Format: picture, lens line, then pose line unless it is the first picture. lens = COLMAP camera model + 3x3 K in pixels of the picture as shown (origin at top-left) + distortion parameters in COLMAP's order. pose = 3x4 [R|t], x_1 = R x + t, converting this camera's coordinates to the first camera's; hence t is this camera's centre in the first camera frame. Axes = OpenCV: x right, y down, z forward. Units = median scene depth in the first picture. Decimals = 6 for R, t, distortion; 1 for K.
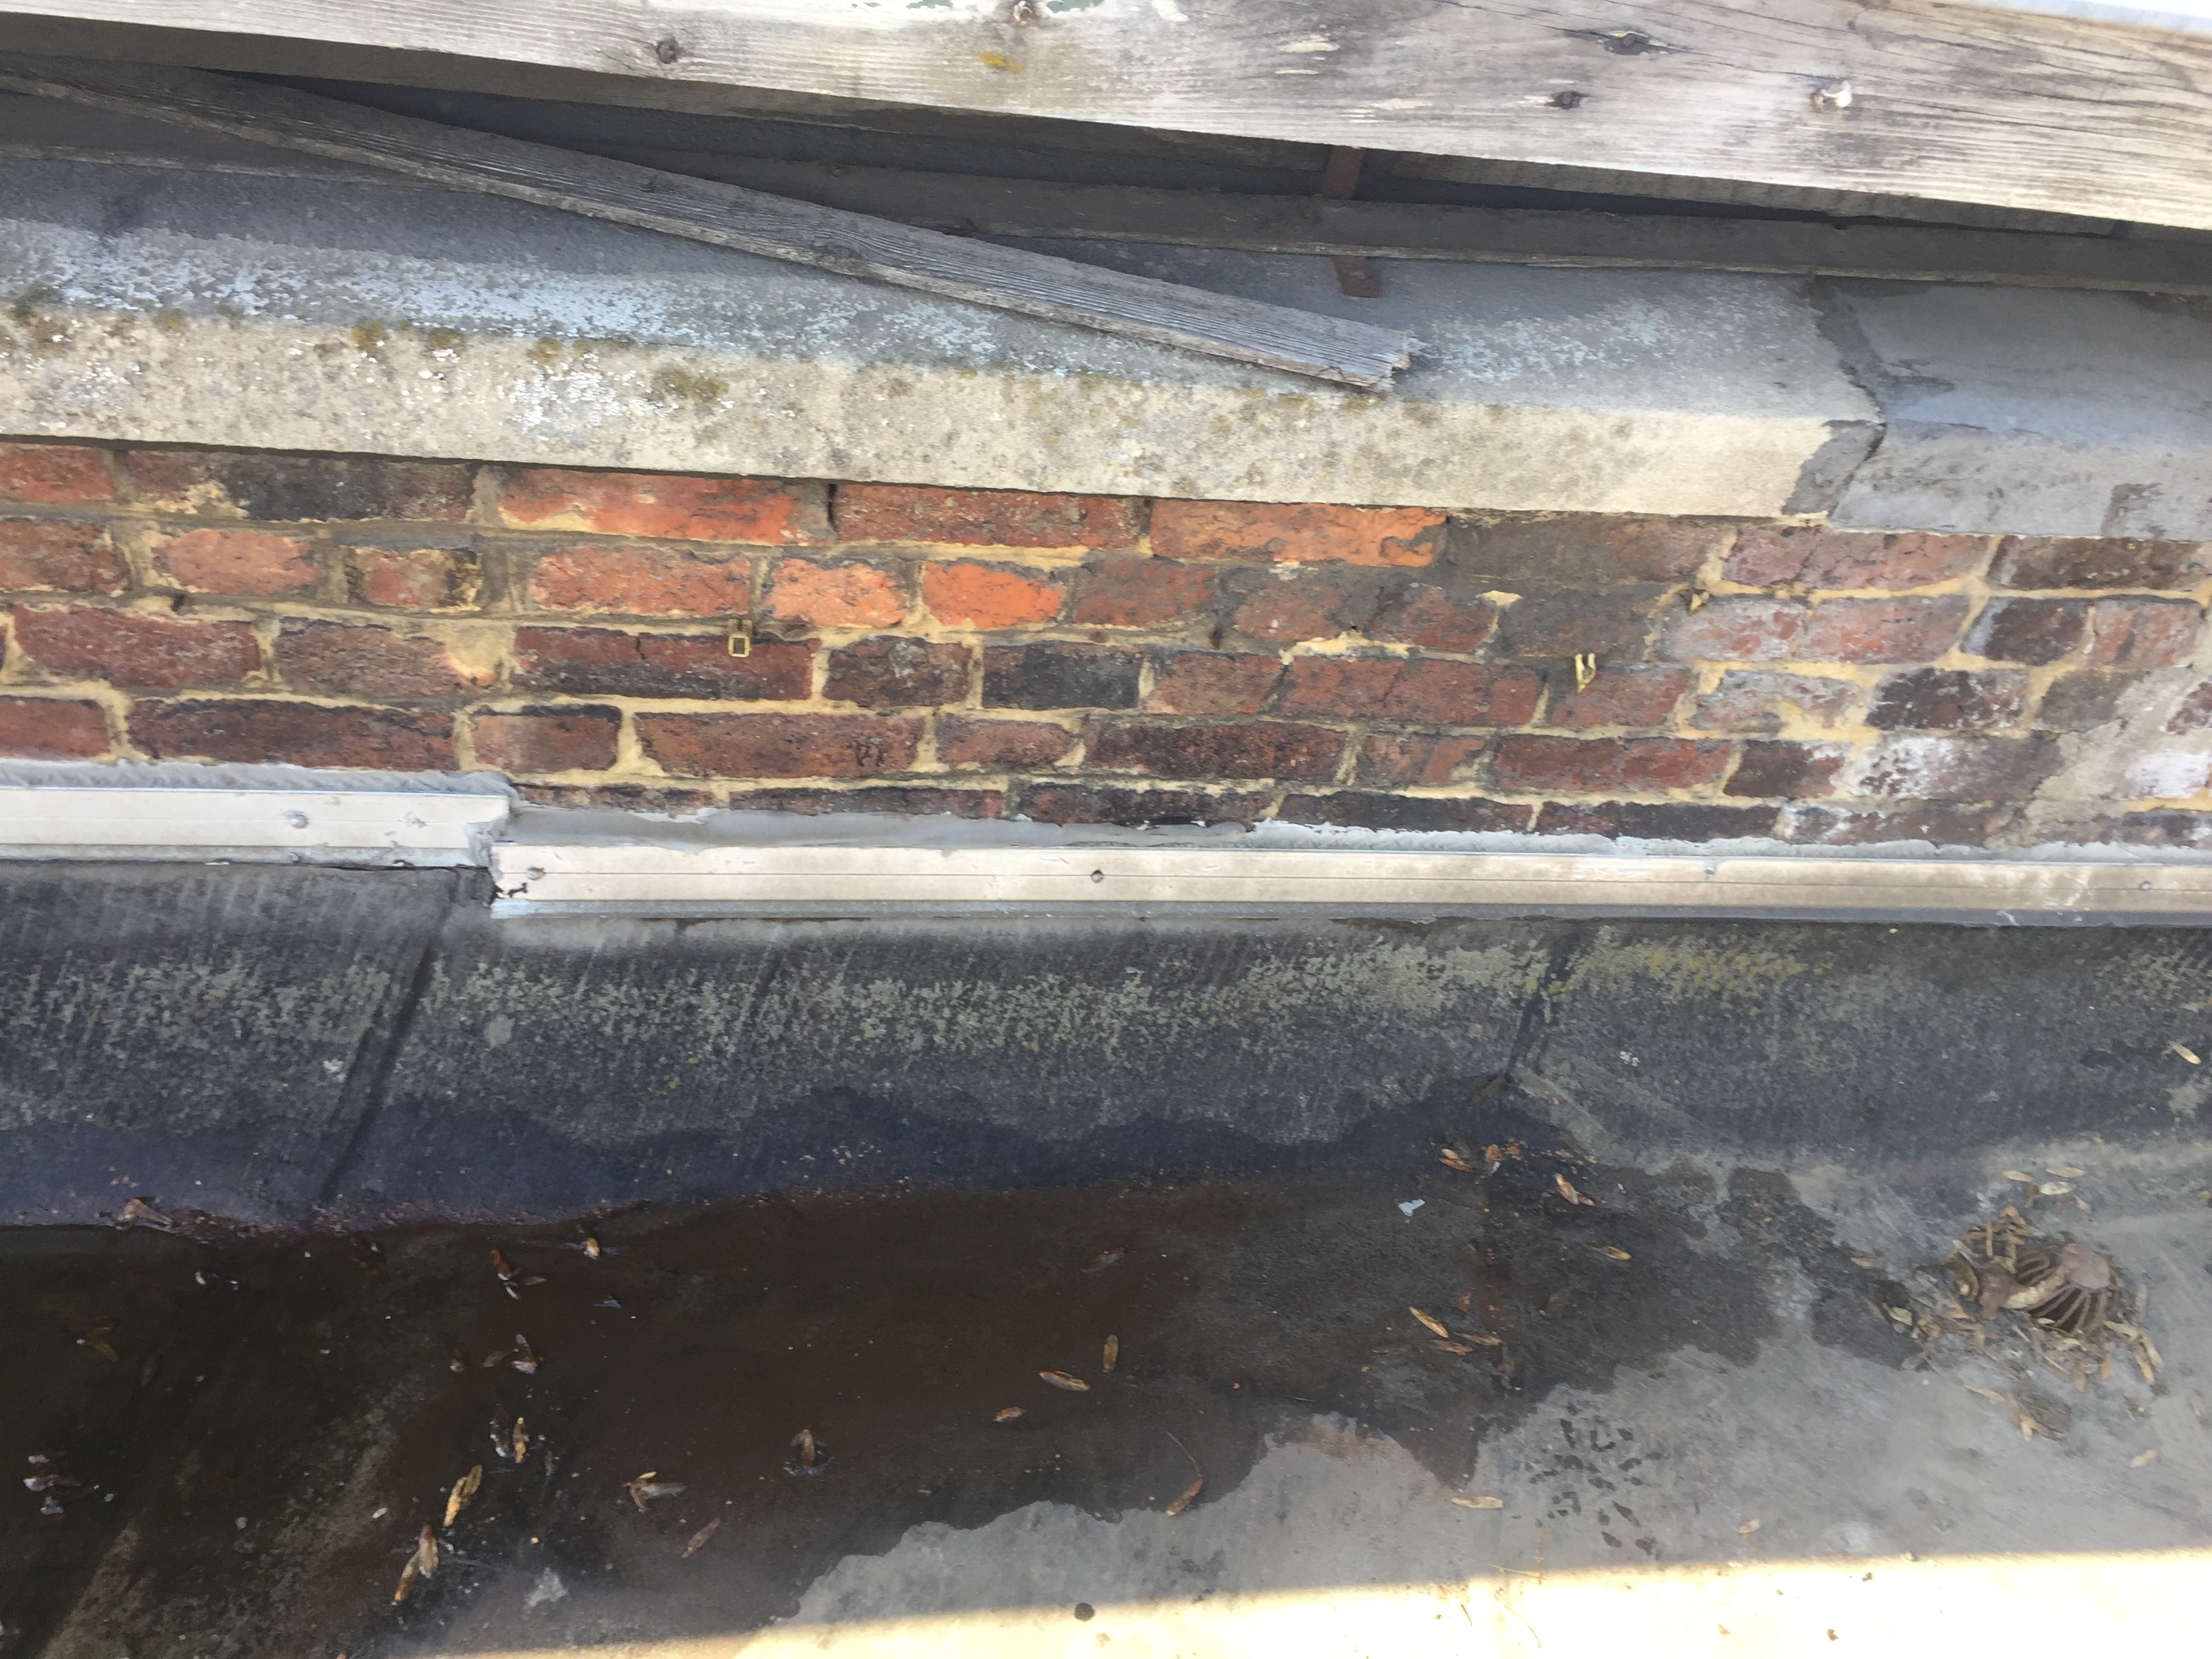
lens RADIAL K [[1888.1, 0, 1115.6], [0, 1888.1, 836.9], [0, 0, 1]] dist [0.093493, -0.133535]
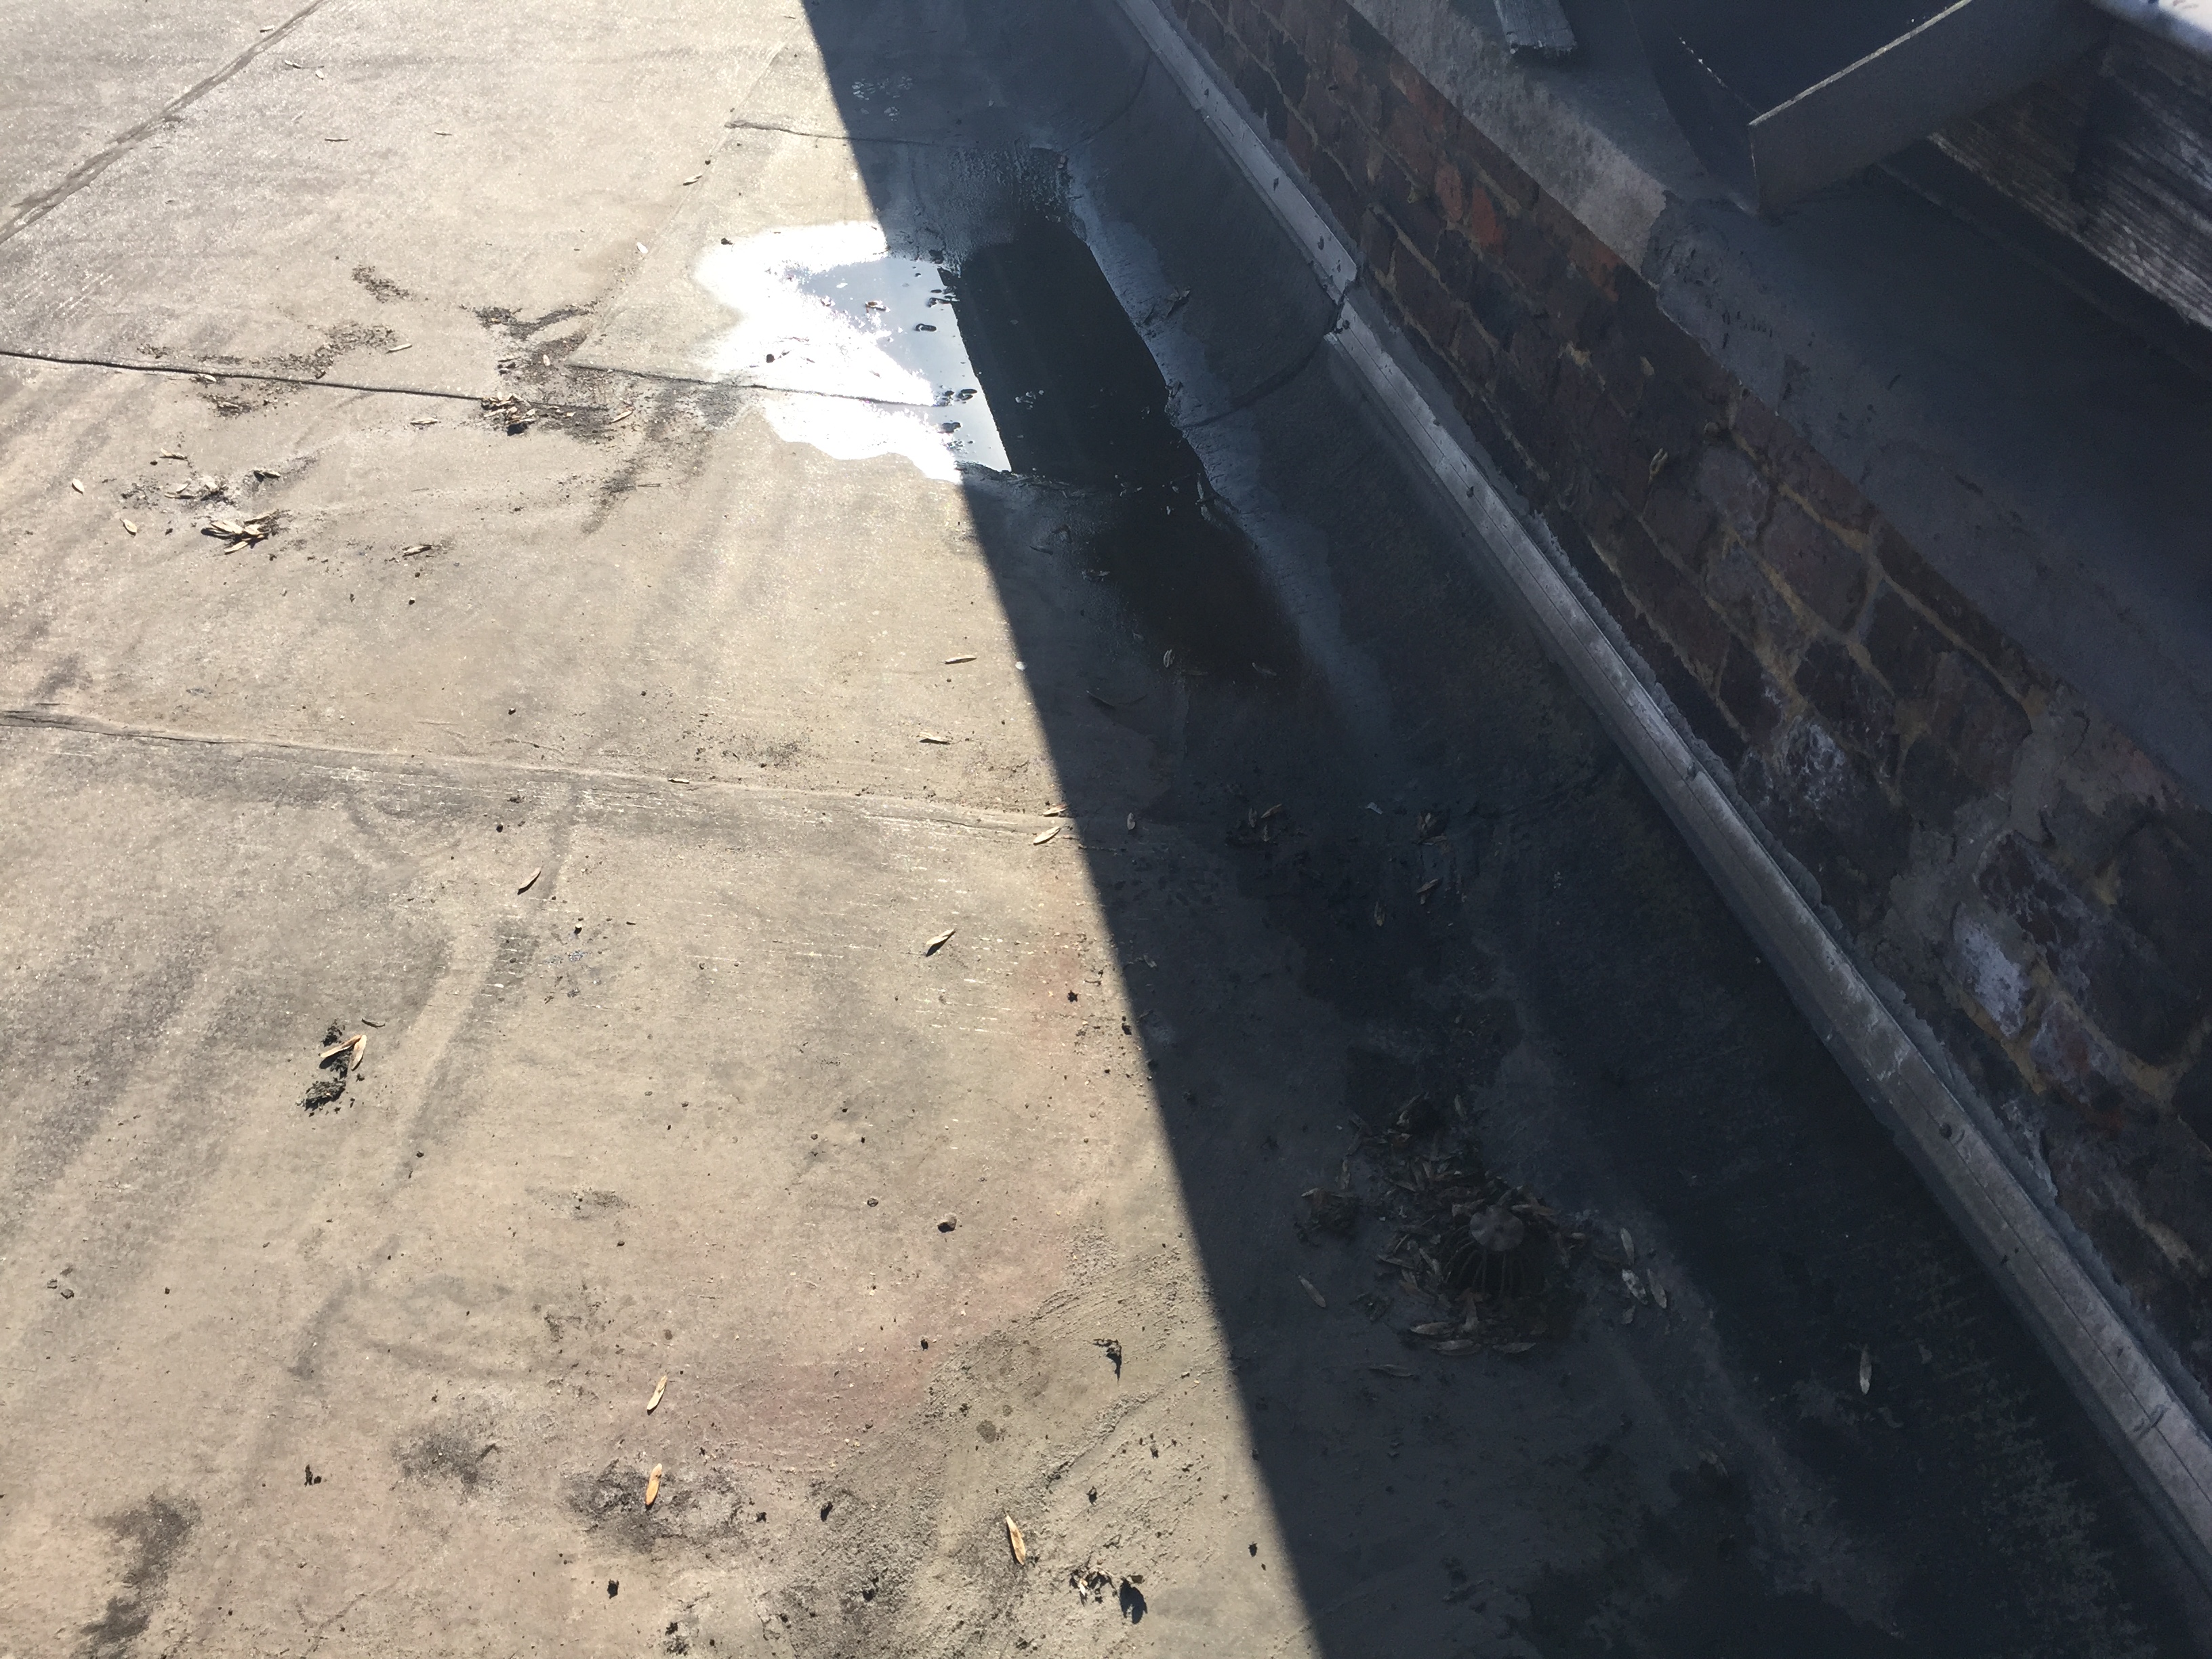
lens RADIAL K [[1888.1, 0, 1122.2], [0, 1888.1, 833.2], [0, 0, 1]] dist [0.093493, -0.133535]
pose [[0.088704, 0.510342, -0.855384, 1.388684], [-0.697068, 0.645236, 0.312676, -0.080713], [0.711497, 0.568525, 0.412978, 0.421052]]
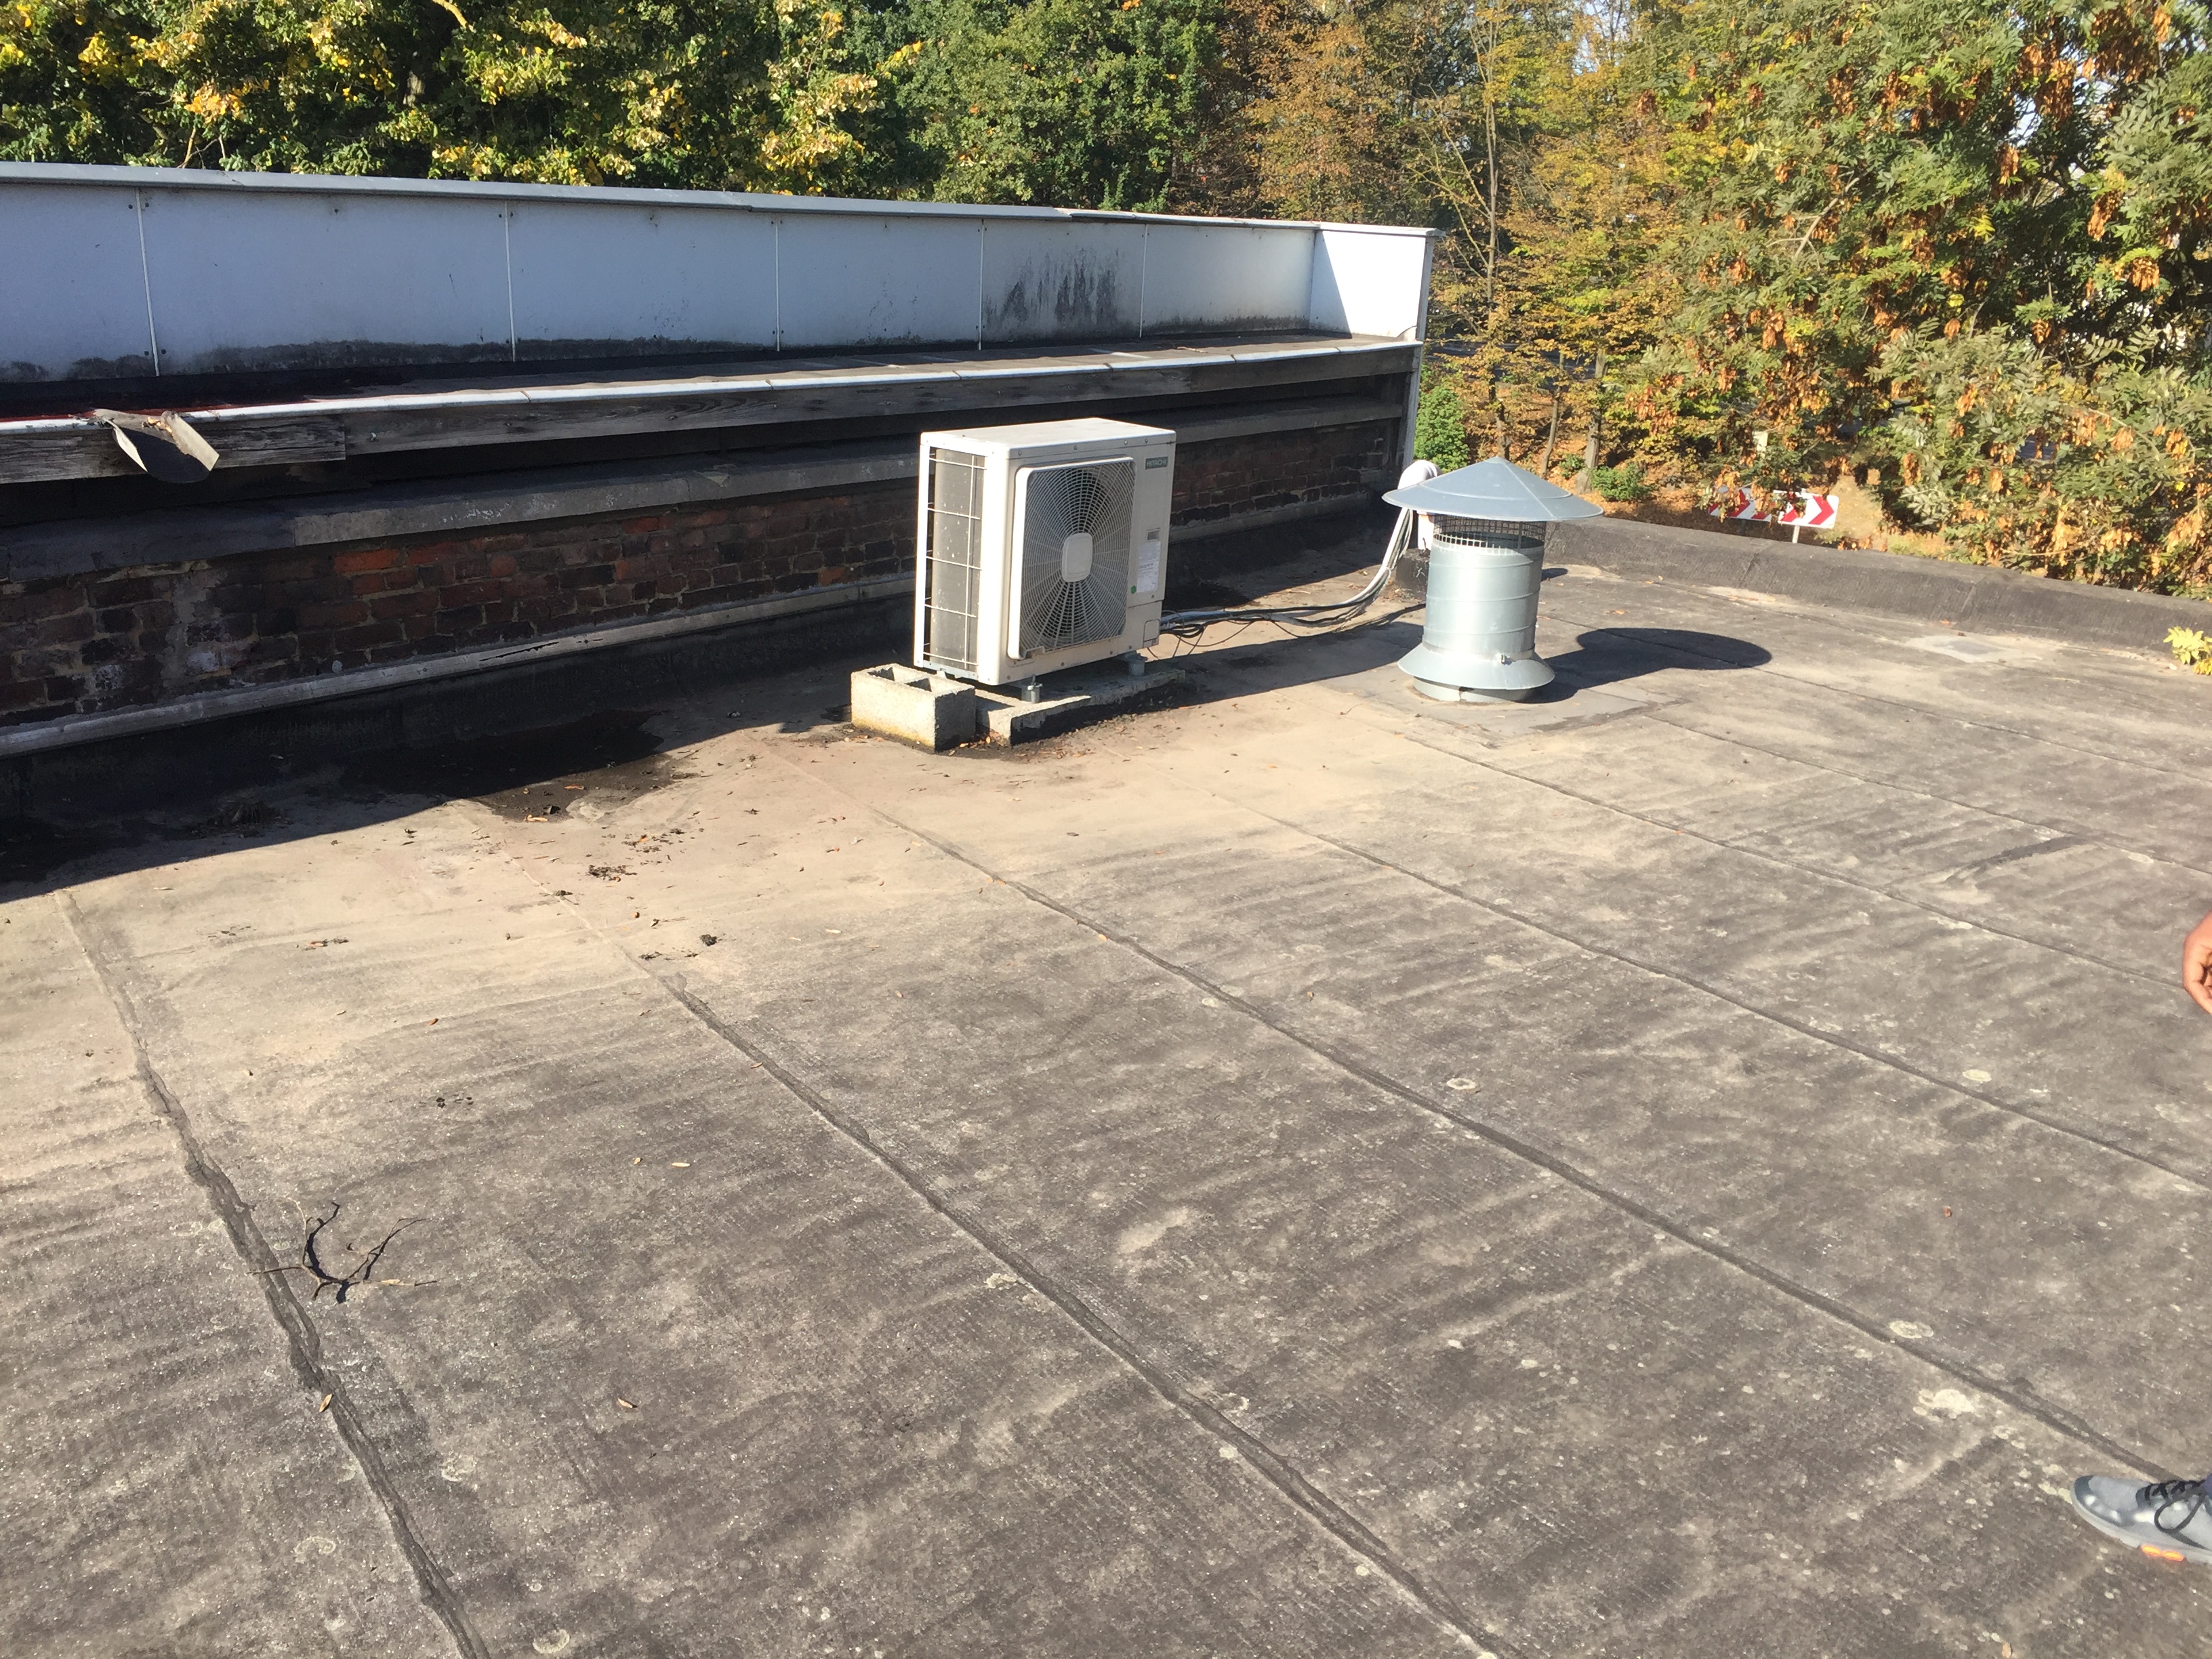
lens RADIAL K [[1888.1, 0, 1102.1], [0, 1888.1, 840.0], [0, 0, 1]] dist [0.093493, -0.133535]
pose [[0.697478, -0.338037, 0.631867, -0.566610], [0.530979, 0.835922, -0.138911, 1.635512], [-0.481234, 0.432395, 0.762527, -2.240648]]
